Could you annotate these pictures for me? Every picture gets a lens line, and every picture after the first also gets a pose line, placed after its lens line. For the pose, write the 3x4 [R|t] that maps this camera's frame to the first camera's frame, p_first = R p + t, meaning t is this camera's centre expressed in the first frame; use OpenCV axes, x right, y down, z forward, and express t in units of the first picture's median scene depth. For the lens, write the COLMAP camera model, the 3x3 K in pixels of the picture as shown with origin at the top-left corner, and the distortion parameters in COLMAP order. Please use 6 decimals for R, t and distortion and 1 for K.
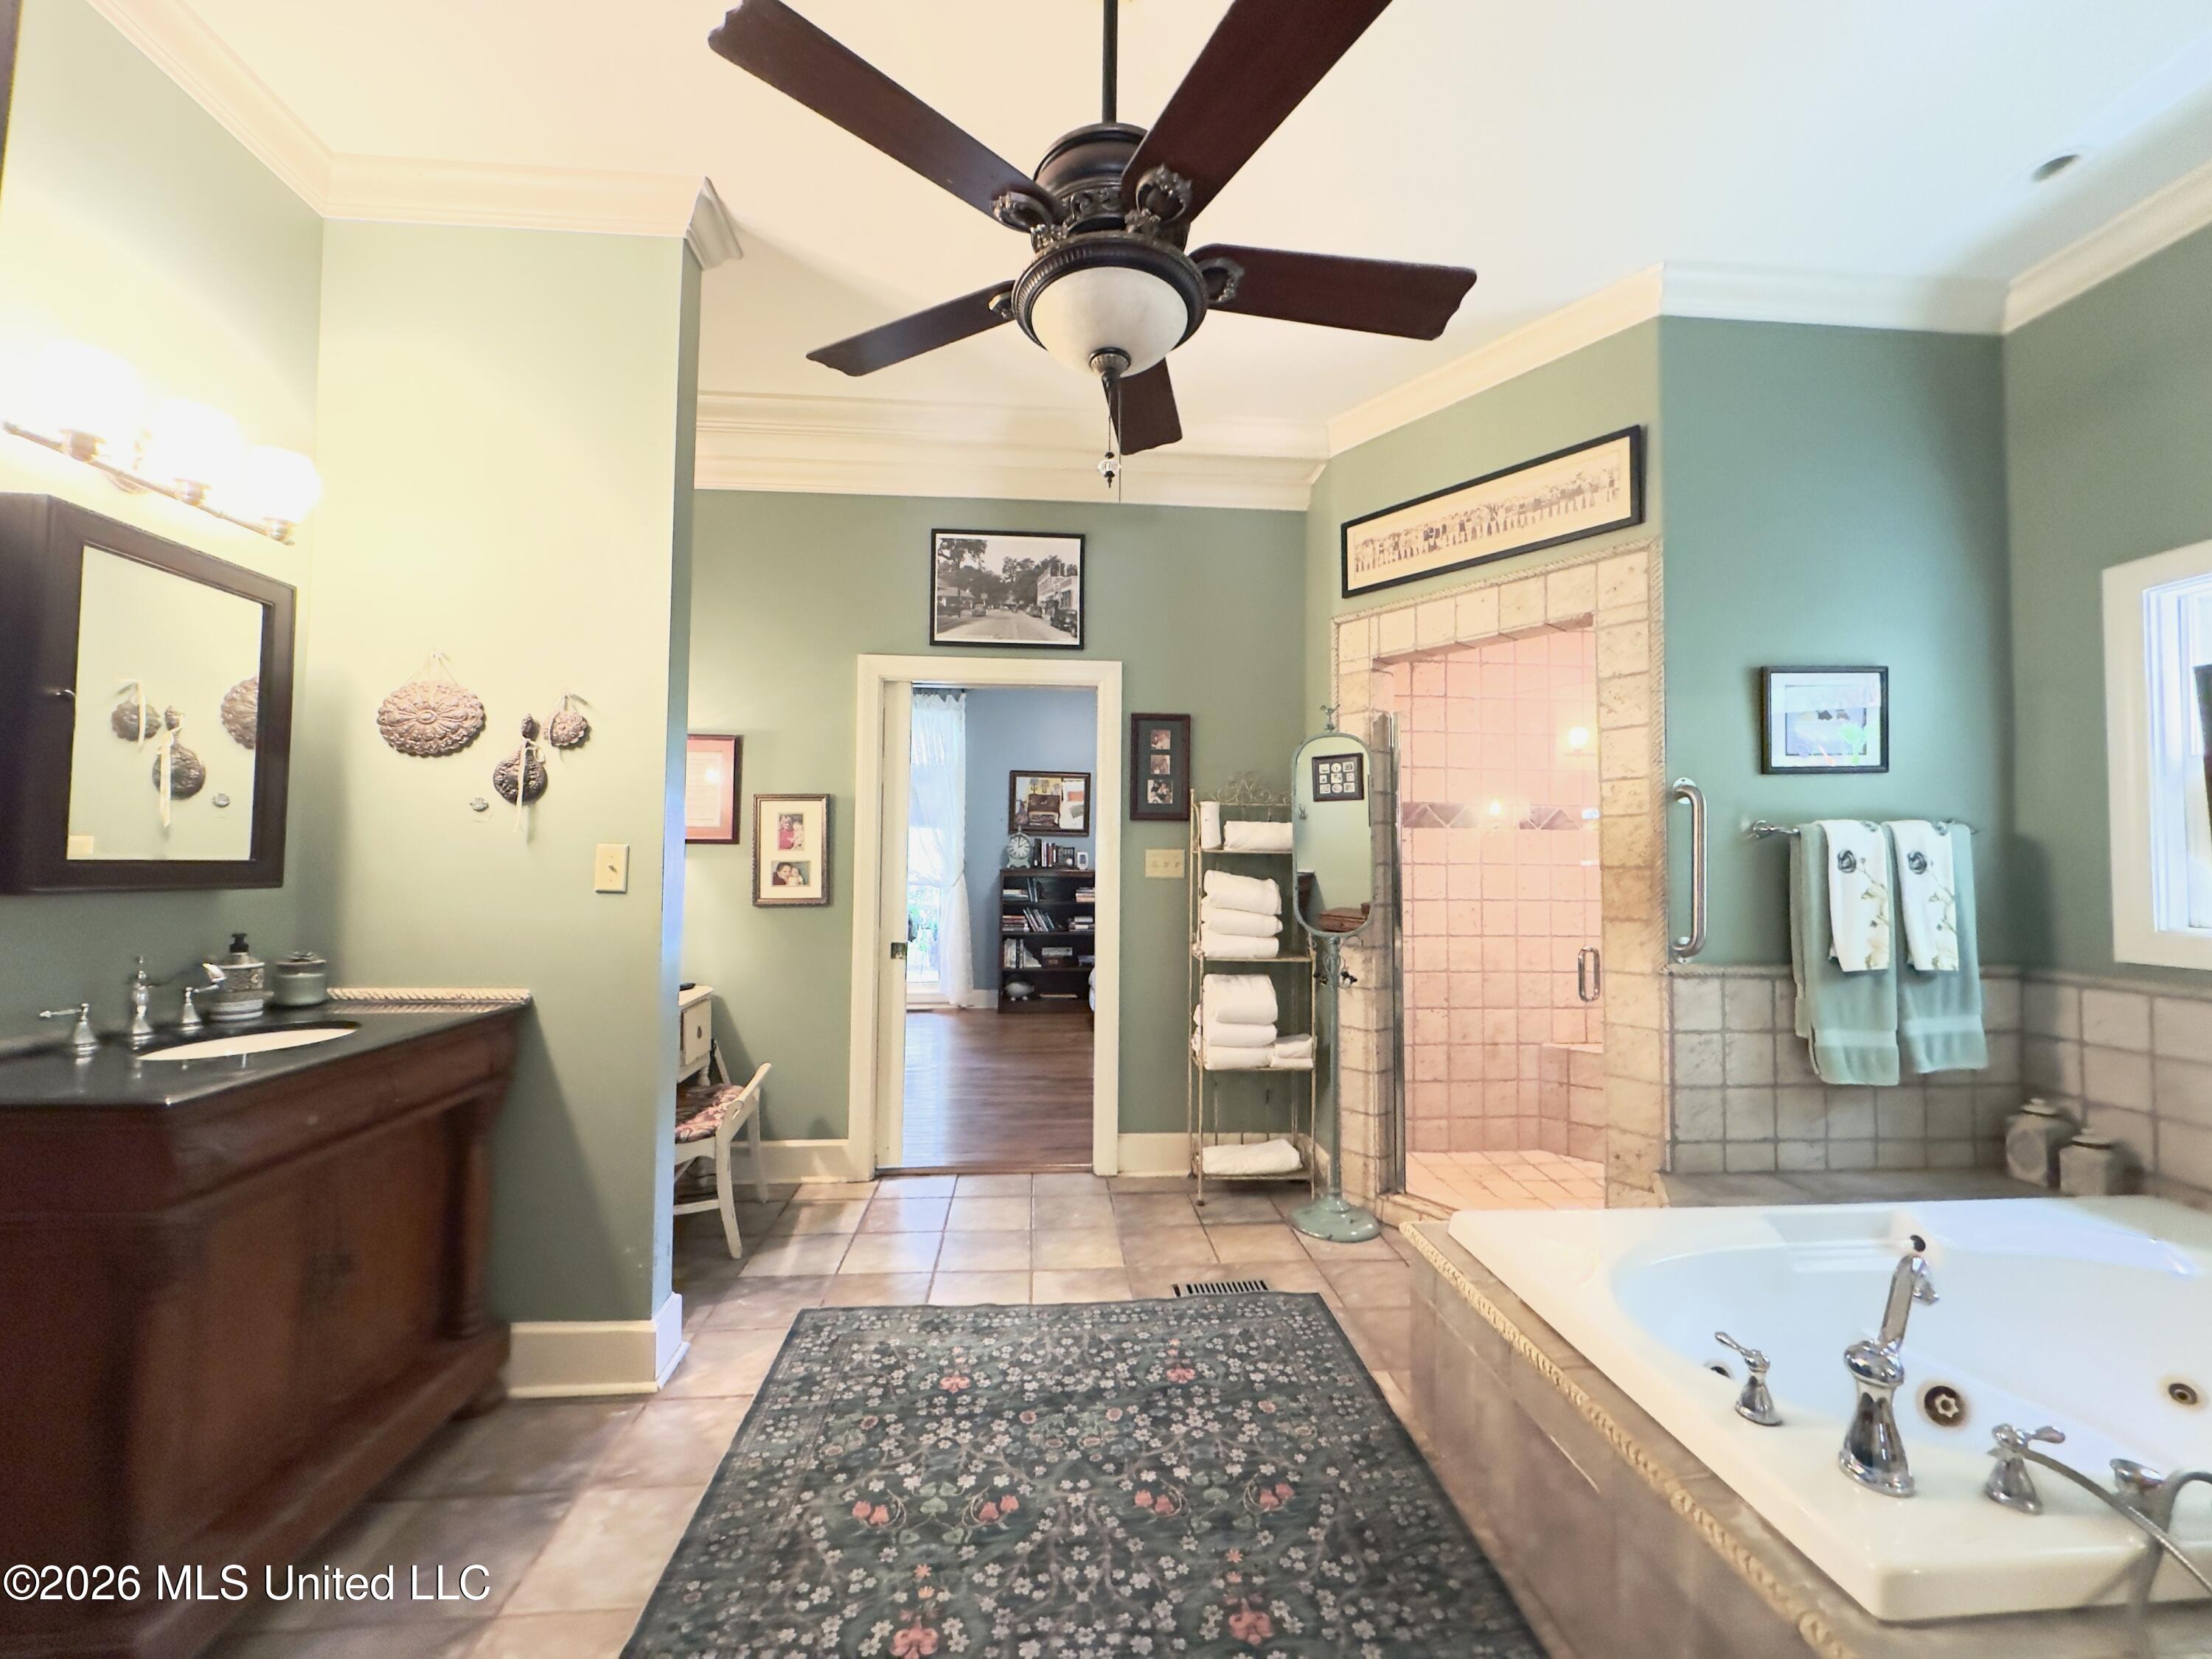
lens RADIAL K [[884.7, 0, 1108.5], [0, 884.7, 829.7], [0, 0, 1]] dist [-0.002717, 0.000135]
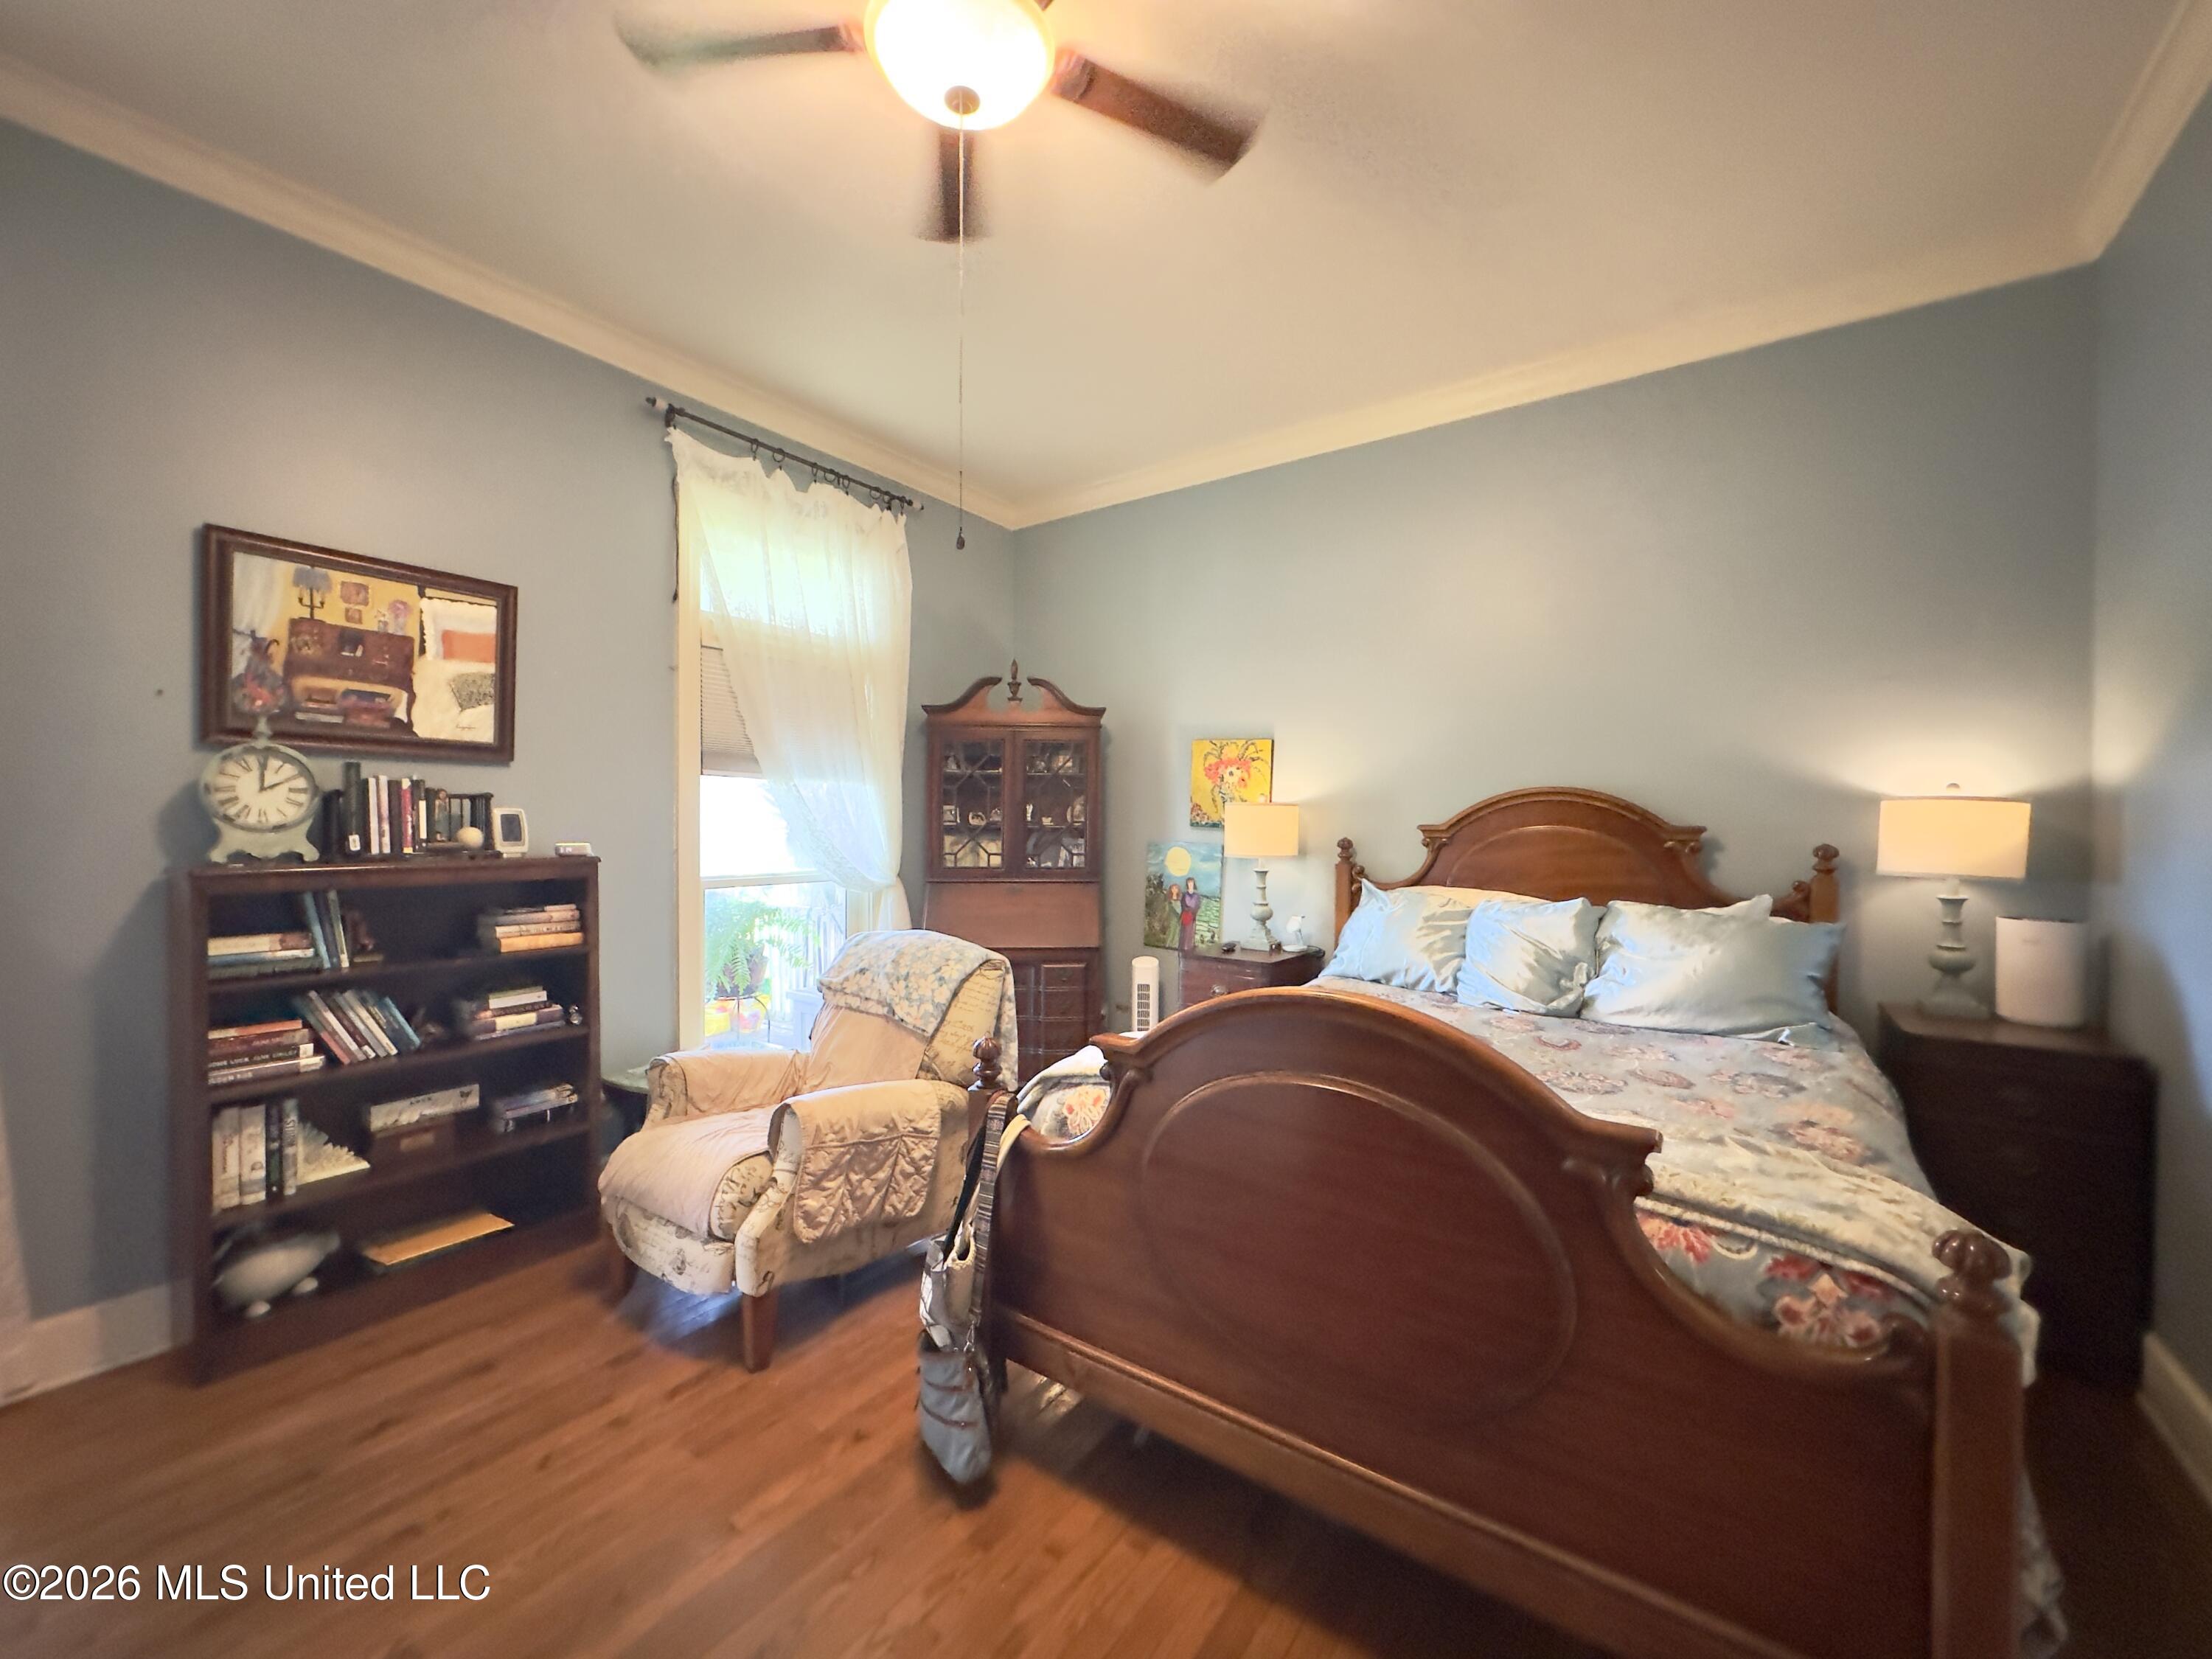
lens RADIAL K [[884.7, 0, 1096.4], [0, 884.7, 830.5], [0, 0, 1]] dist [-0.002717, 0.000135]
pose [[0.654073, -0.015848, 0.756265, -0.142145], [-0.026075, 0.998714, 0.043480, 0.012978], [-0.755982, -0.048158, 0.652819, 0.595256]]
